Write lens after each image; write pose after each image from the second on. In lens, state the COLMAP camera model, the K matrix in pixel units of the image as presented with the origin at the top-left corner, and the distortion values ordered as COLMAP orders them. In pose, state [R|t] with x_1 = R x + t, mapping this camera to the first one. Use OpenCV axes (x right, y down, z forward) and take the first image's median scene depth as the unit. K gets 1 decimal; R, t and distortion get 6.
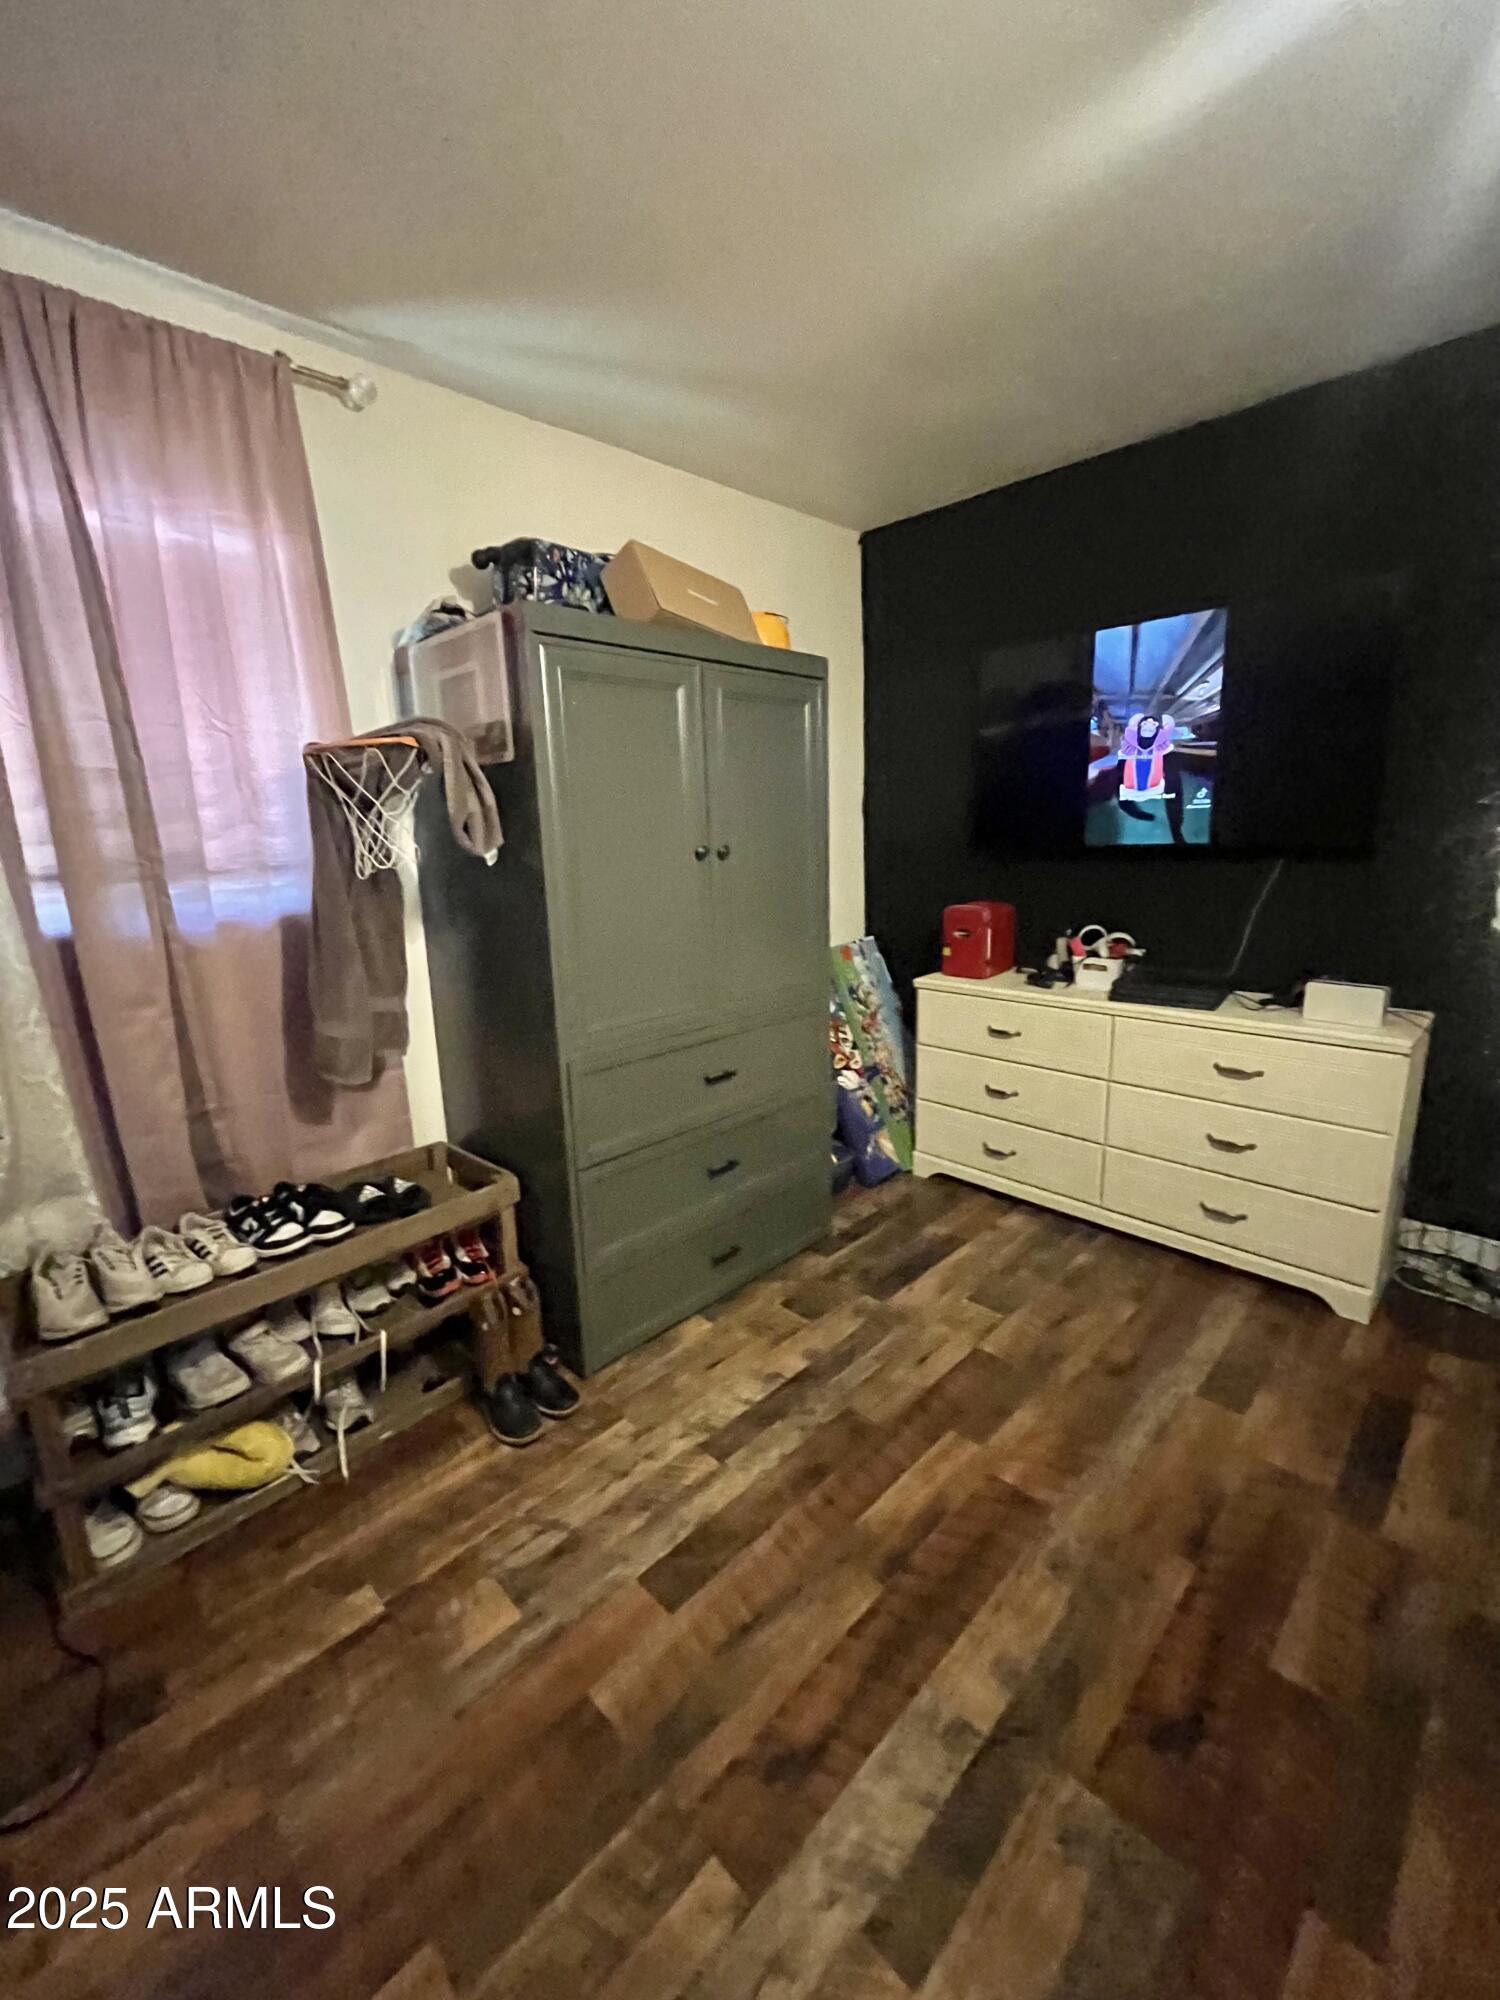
lens RADIAL K [[814.2, 0, 753.2], [0, 814.2, 994.9], [0, 0, 1]] dist [0.001457, 0.000280]
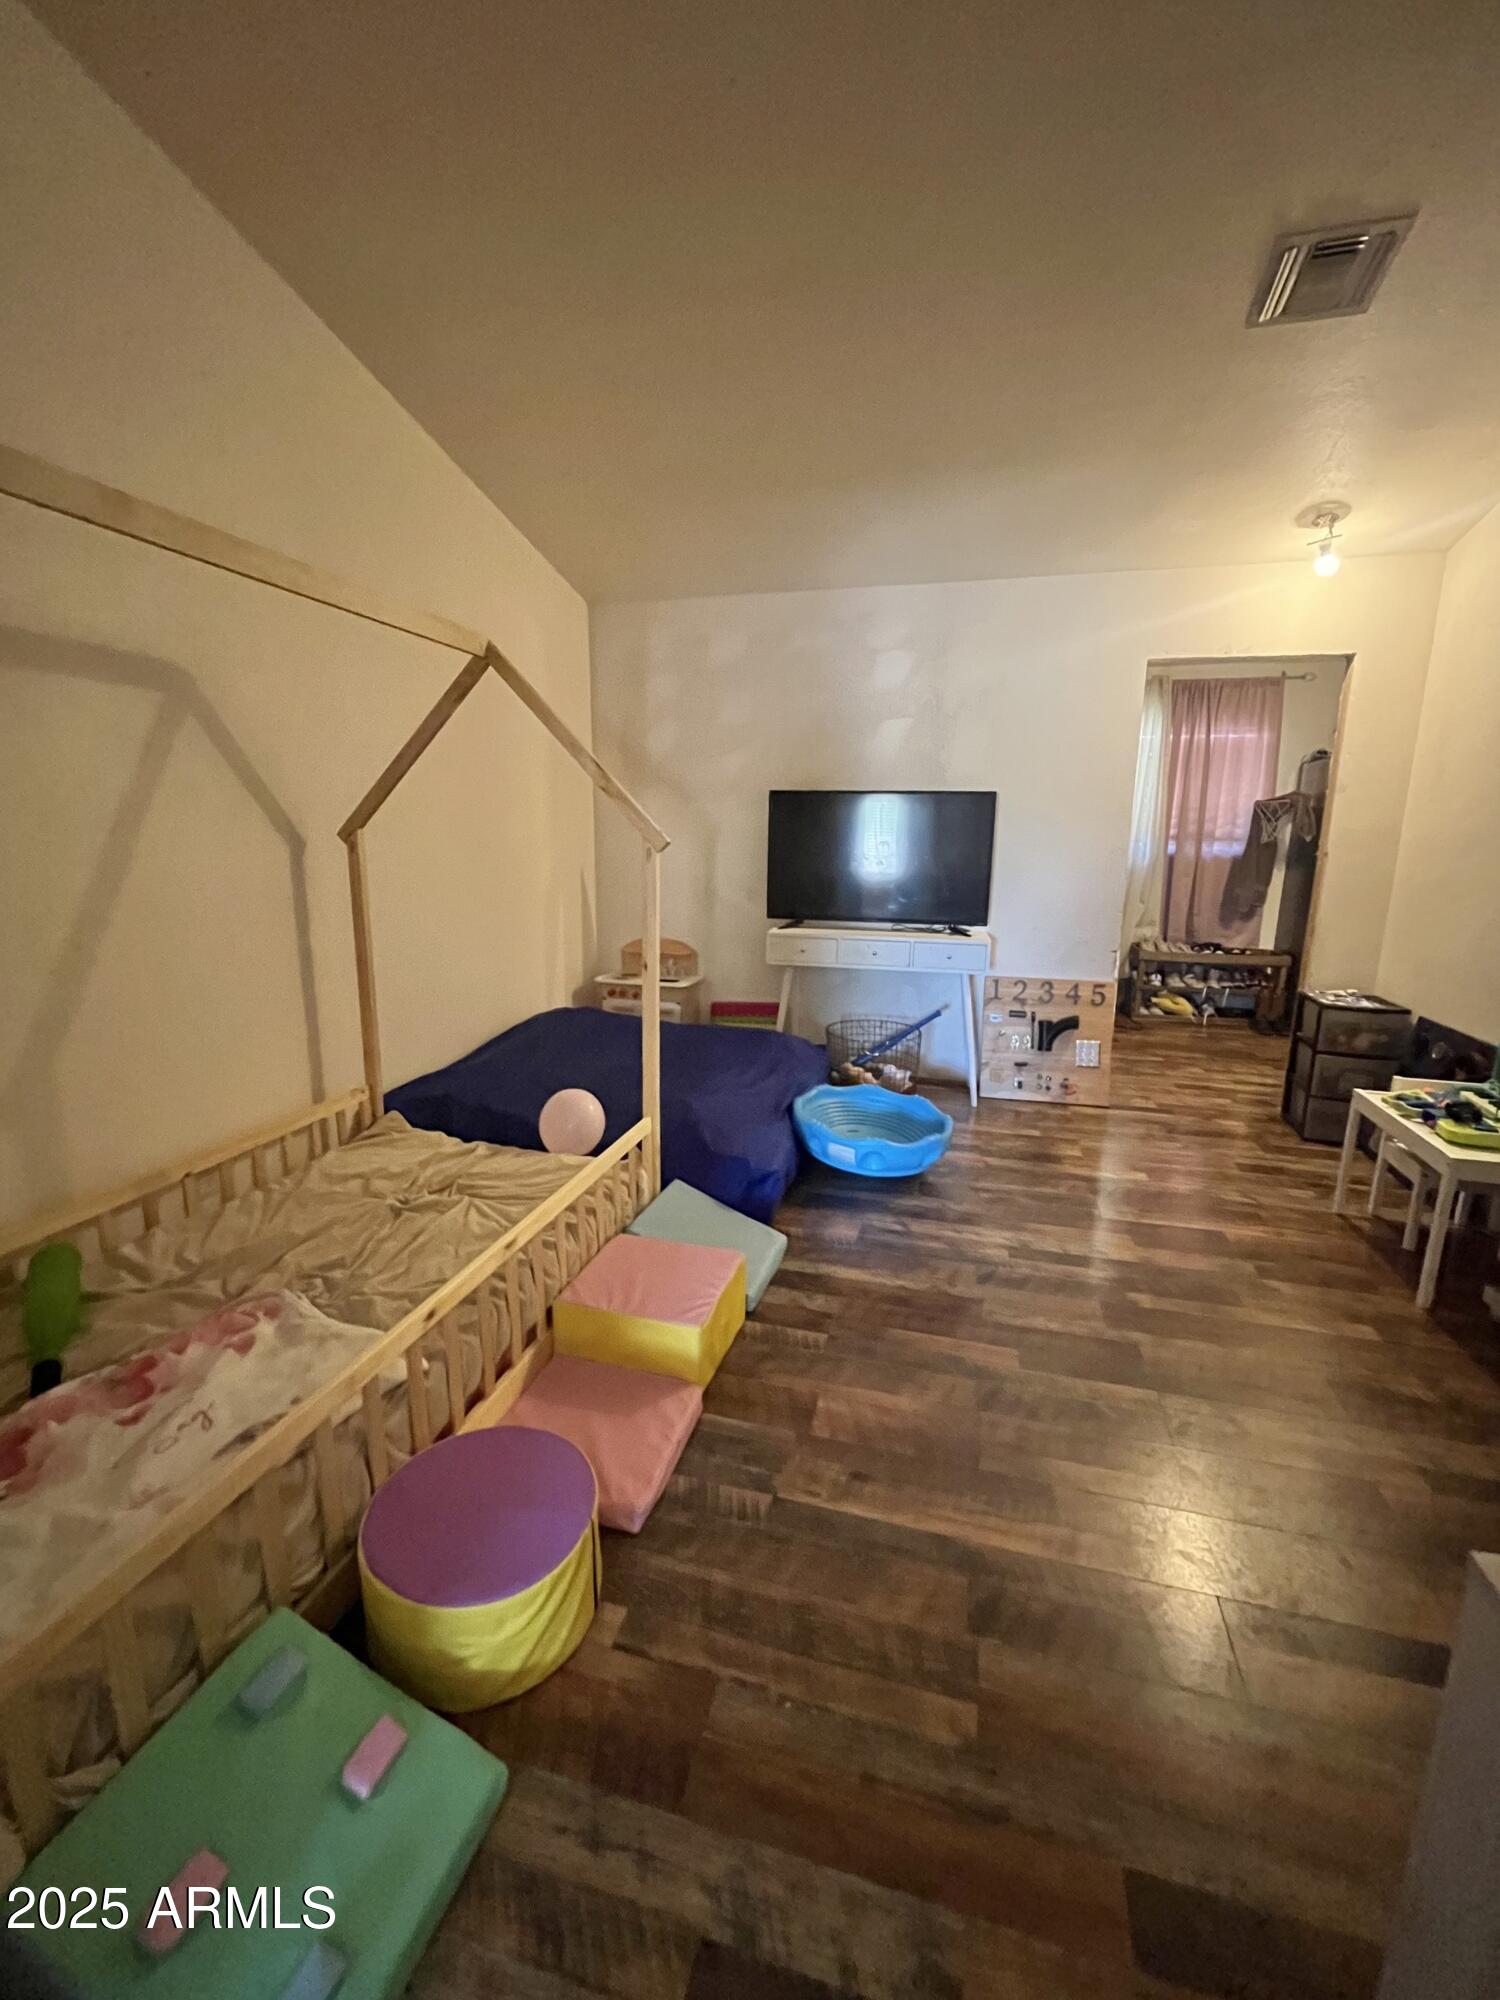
lens RADIAL K [[815.8, 0, 759.7], [0, 815.8, 999.8], [0, 0, 1]] dist [-0.002386, -0.000063]
pose [[0.473617, 0.208479, -0.855700, 1.371799], [-0.217583, 0.969161, 0.115694, 0.483779], [0.853431, 0.131391, 0.504372, -2.080738]]
